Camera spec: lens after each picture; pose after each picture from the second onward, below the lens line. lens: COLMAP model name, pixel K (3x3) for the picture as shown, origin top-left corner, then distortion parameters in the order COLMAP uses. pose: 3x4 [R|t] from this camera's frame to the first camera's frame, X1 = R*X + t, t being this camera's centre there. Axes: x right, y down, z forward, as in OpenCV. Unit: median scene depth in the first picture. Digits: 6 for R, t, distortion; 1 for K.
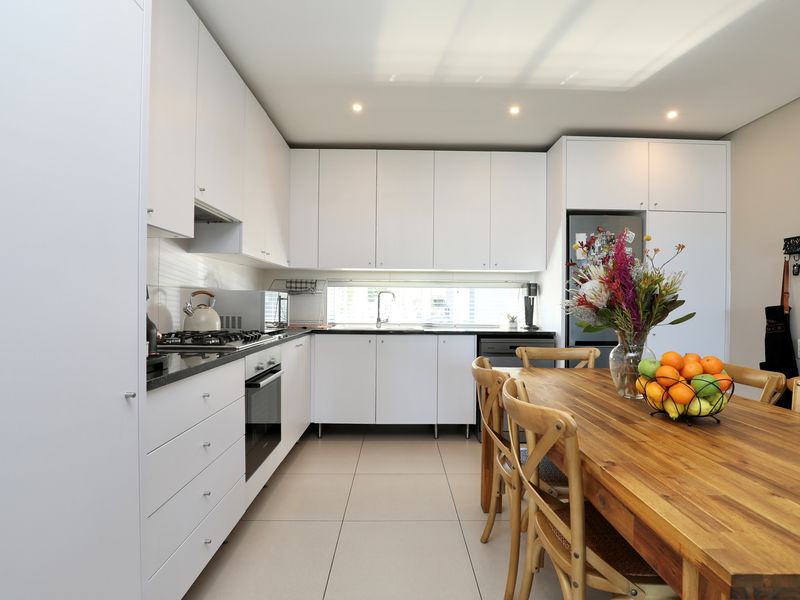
lens RADIAL K [[411.6, 0, 405.0], [0, 411.6, 304.1], [0, 0, 1]] dist [-0.032895, -0.000063]
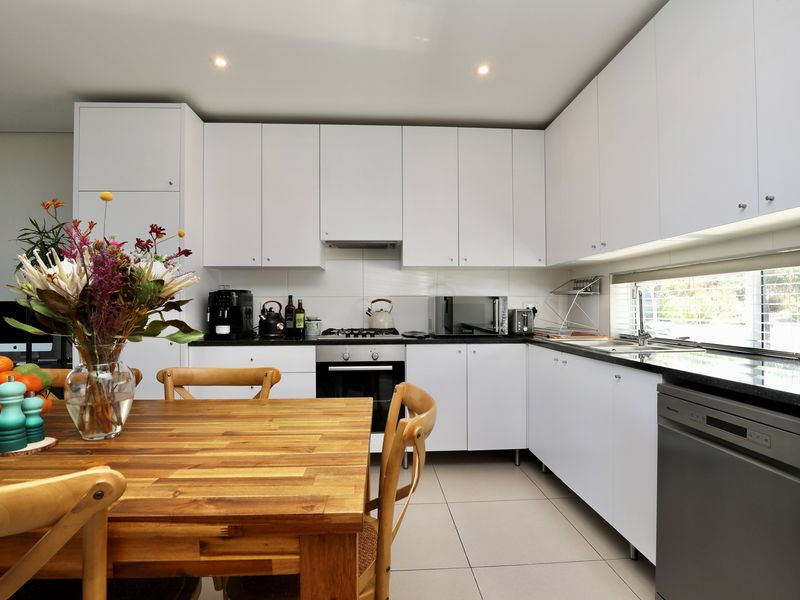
lens RADIAL K [[393.5, 0, 399.3], [0, 393.5, 307.0], [0, 0, 1]] dist [-0.049294, -0.000089]
pose [[0.049355, -0.009949, -0.998732, 0.590746], [0.003680, 0.999945, -0.009779, 0.005763], [0.998775, -0.003193, 0.049389, 0.723089]]
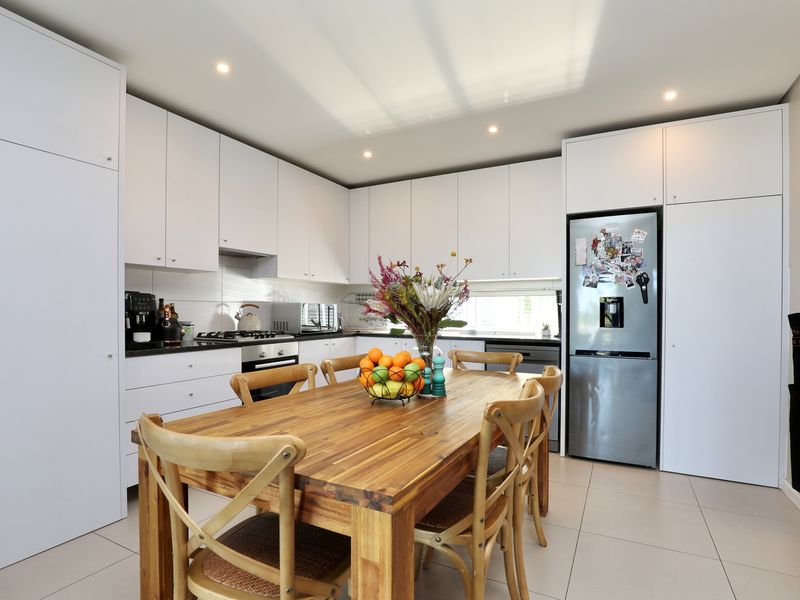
lens RADIAL K [[423.2, 0, 412.0], [0, 423.2, 309.7], [0, 0, 1]] dist [-0.026272, -0.000374]
pose [[0.882614, -0.007423, -0.470039, 0.551733], [0.004526, 0.999963, -0.007293, 0.001262], [0.470076, 0.004309, 0.882616, -0.059452]]
